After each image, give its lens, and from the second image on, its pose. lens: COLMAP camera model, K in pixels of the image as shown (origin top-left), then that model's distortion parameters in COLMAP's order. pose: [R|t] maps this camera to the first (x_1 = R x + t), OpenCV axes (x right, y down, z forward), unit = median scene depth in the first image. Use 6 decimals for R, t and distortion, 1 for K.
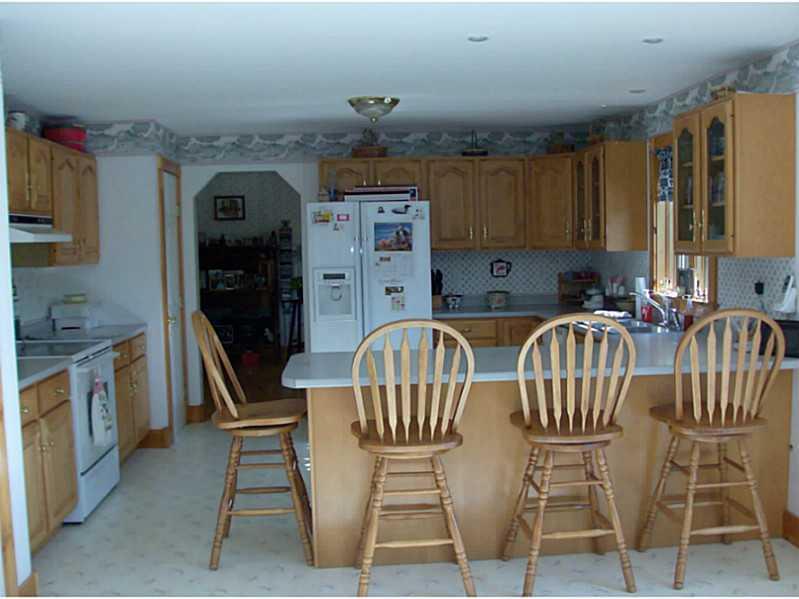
lens RADIAL K [[851.6, 0, 399.5], [0, 851.6, 299.5], [0, 0, 1]] dist [-0.184170, 0.141581]
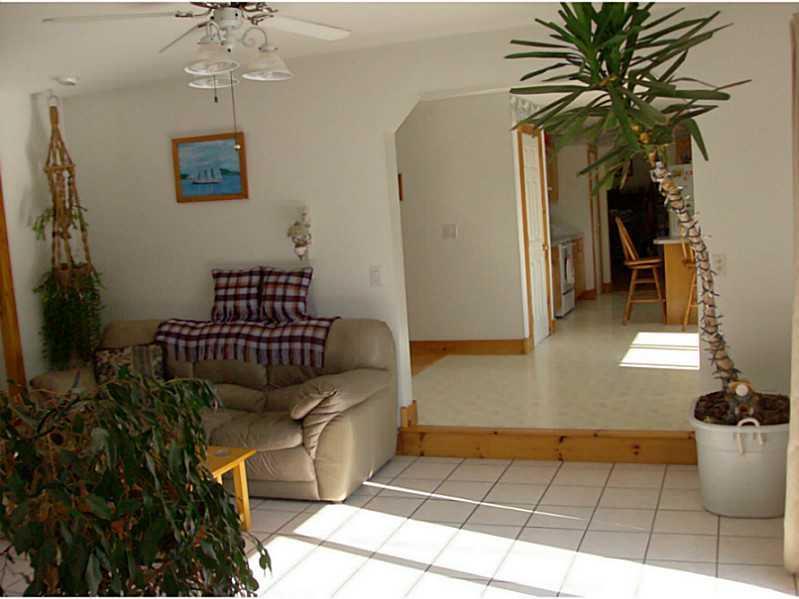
lens RADIAL K [[851.6, 0, 399.5], [0, 851.6, 299.5], [0, 0, 1]] dist [-0.184170, 0.141581]
pose [[0.901988, 0.002360, -0.431755, 0.190544], [0.020440, 0.998631, 0.048159, 0.100977], [0.431277, -0.052264, 0.900704, -1.172456]]
